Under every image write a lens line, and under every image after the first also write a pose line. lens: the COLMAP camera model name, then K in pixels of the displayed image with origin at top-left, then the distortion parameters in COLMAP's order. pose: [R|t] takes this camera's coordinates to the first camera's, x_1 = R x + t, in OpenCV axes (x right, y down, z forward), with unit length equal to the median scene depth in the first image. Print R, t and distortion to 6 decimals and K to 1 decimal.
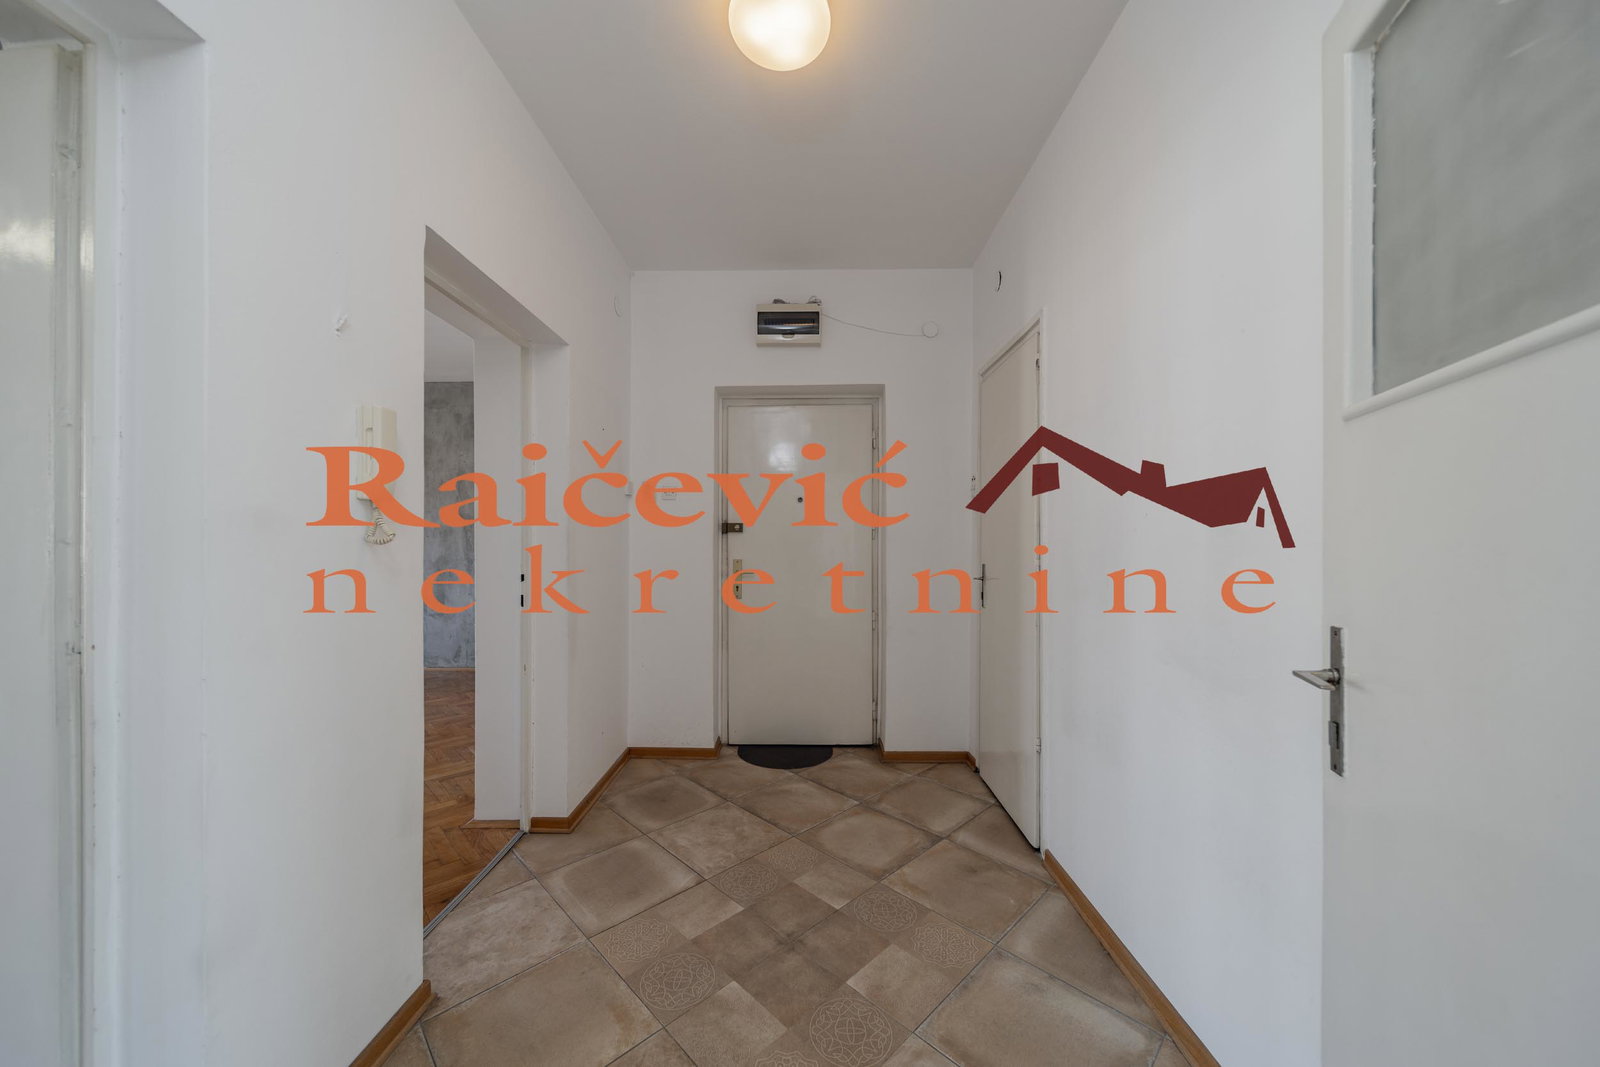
lens RADIAL K [[563.3, 0, 799.6], [0, 563.3, 540.4], [0, 0, 1]] dist [0.000104, -0.000773]
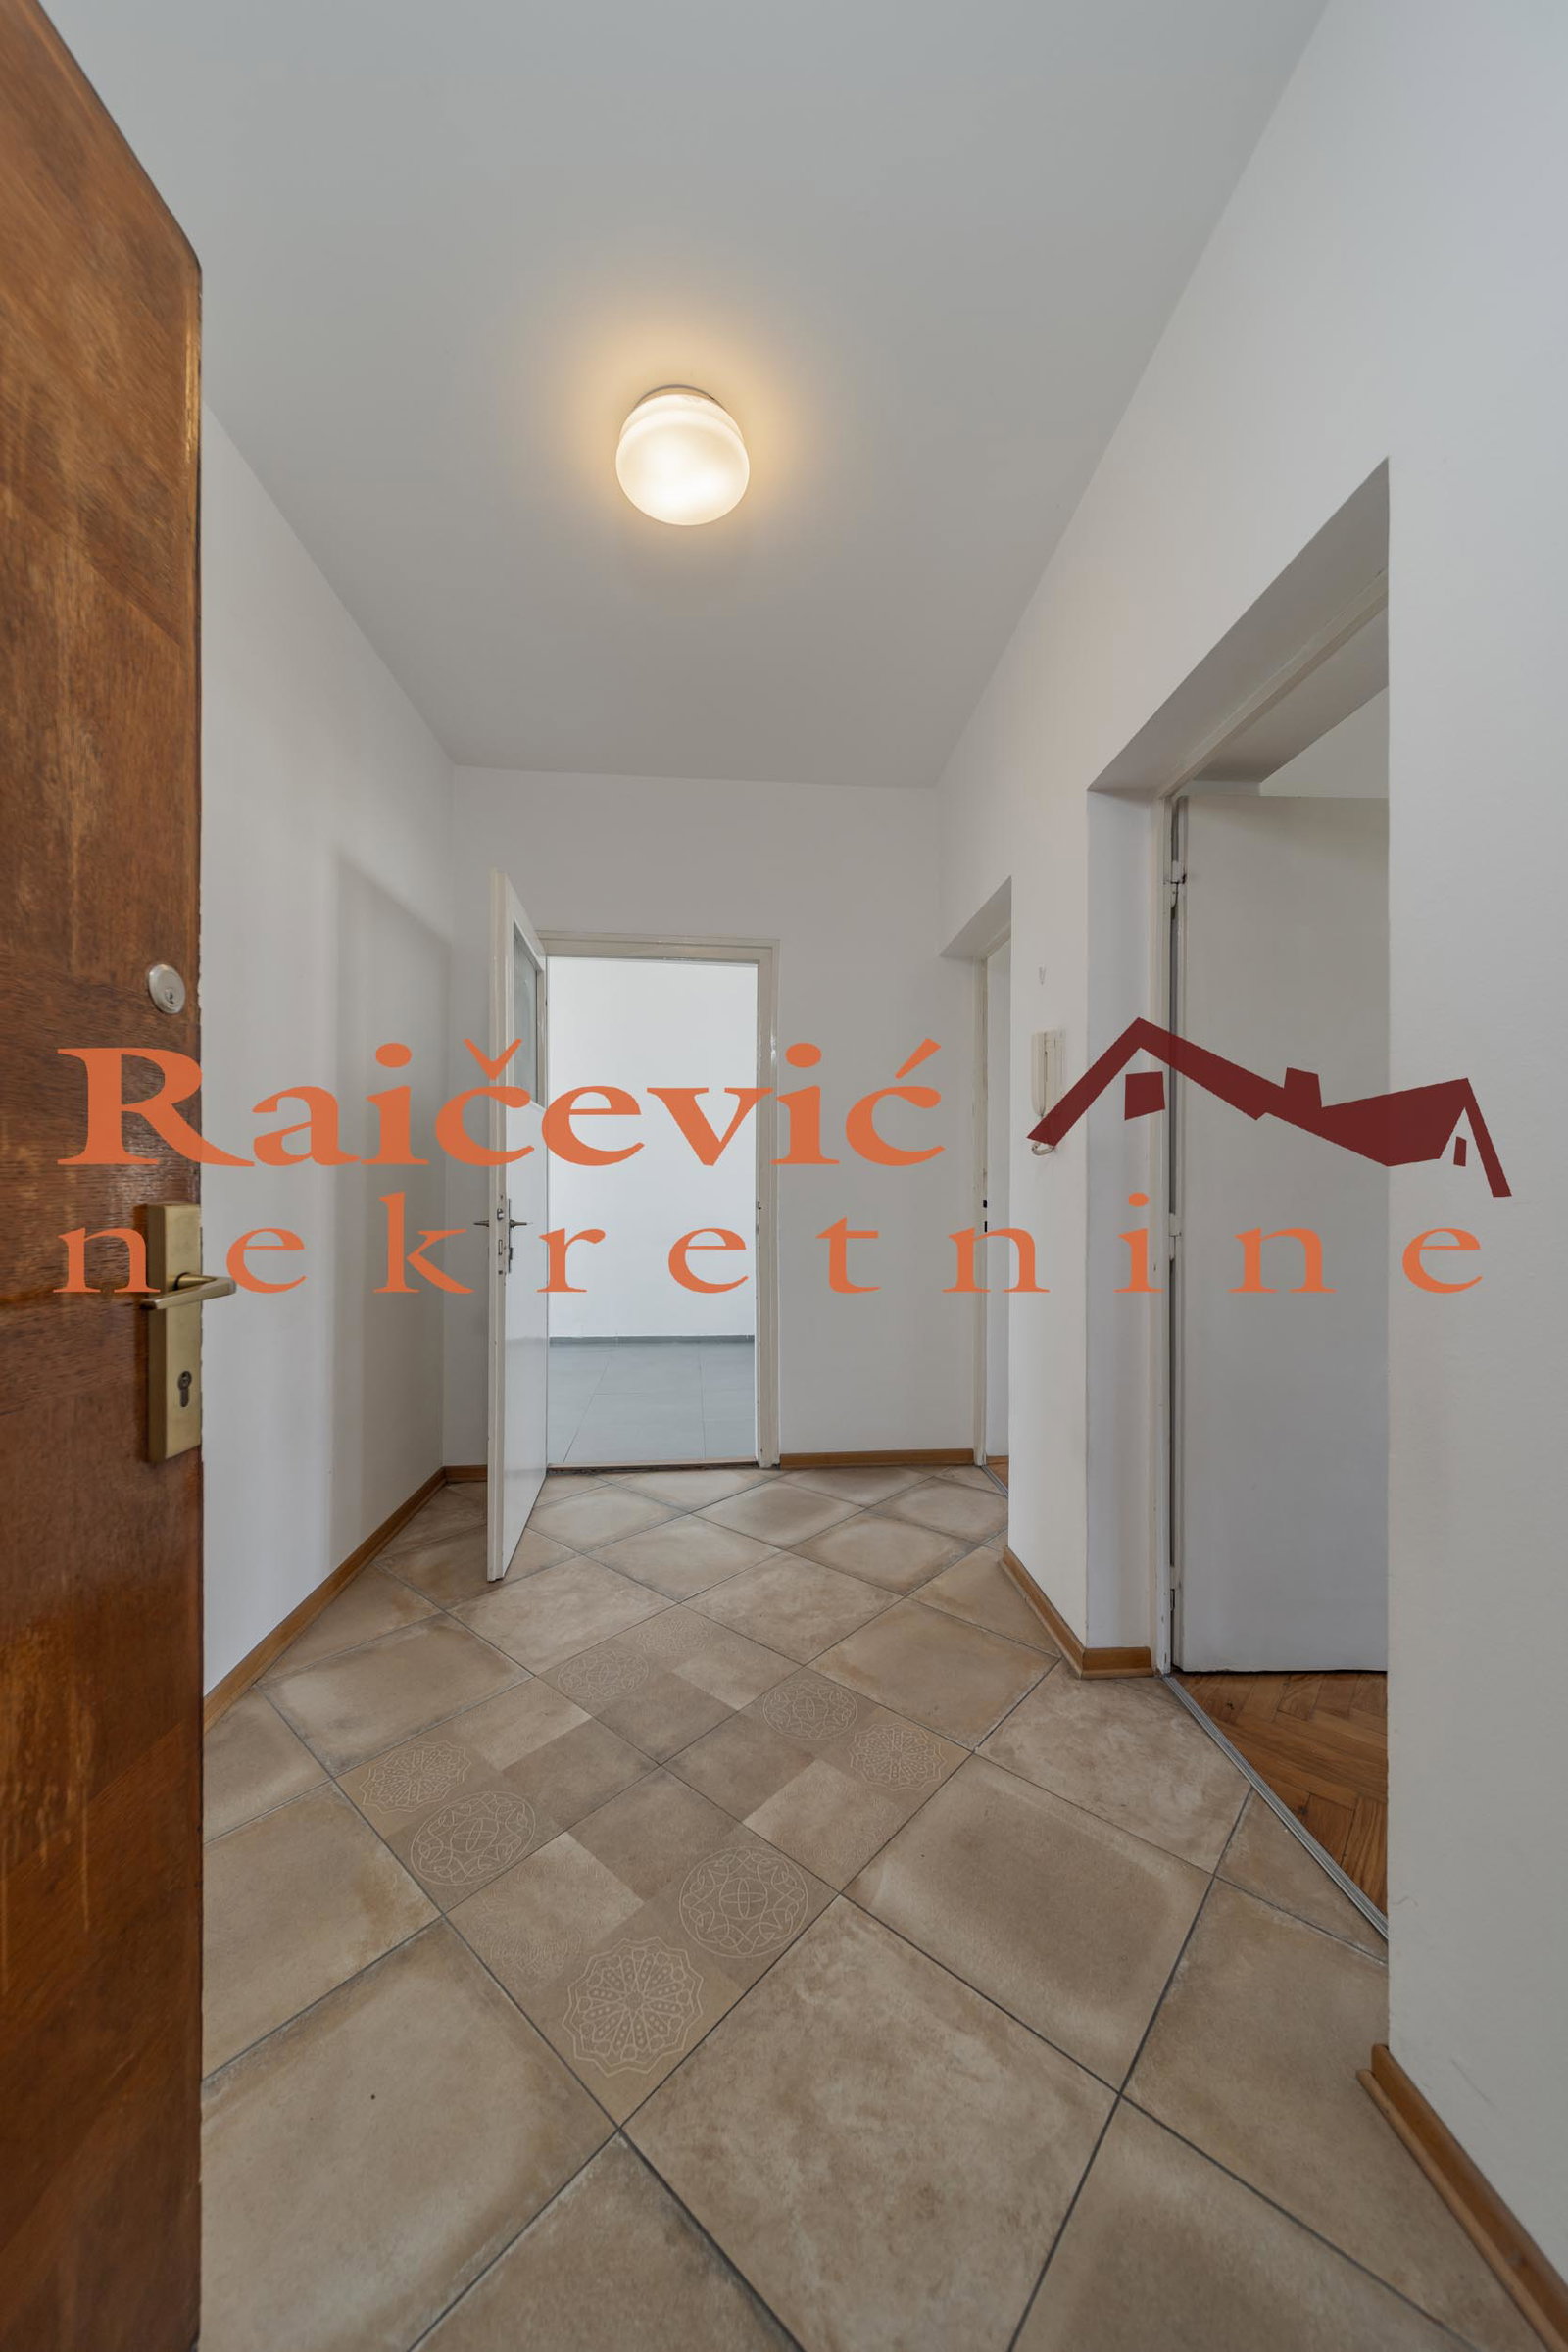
lens RADIAL K [[828.0, 0, 784.4], [0, 828.0, 1181.1], [0, 0, 1]] dist [0.000104, -0.000773]
pose [[-0.997098, -0.004438, -0.075998, -0.068951], [-0.003789, 0.999955, -0.008679, 0.045763], [0.076033, -0.008366, -0.997070, 1.637050]]
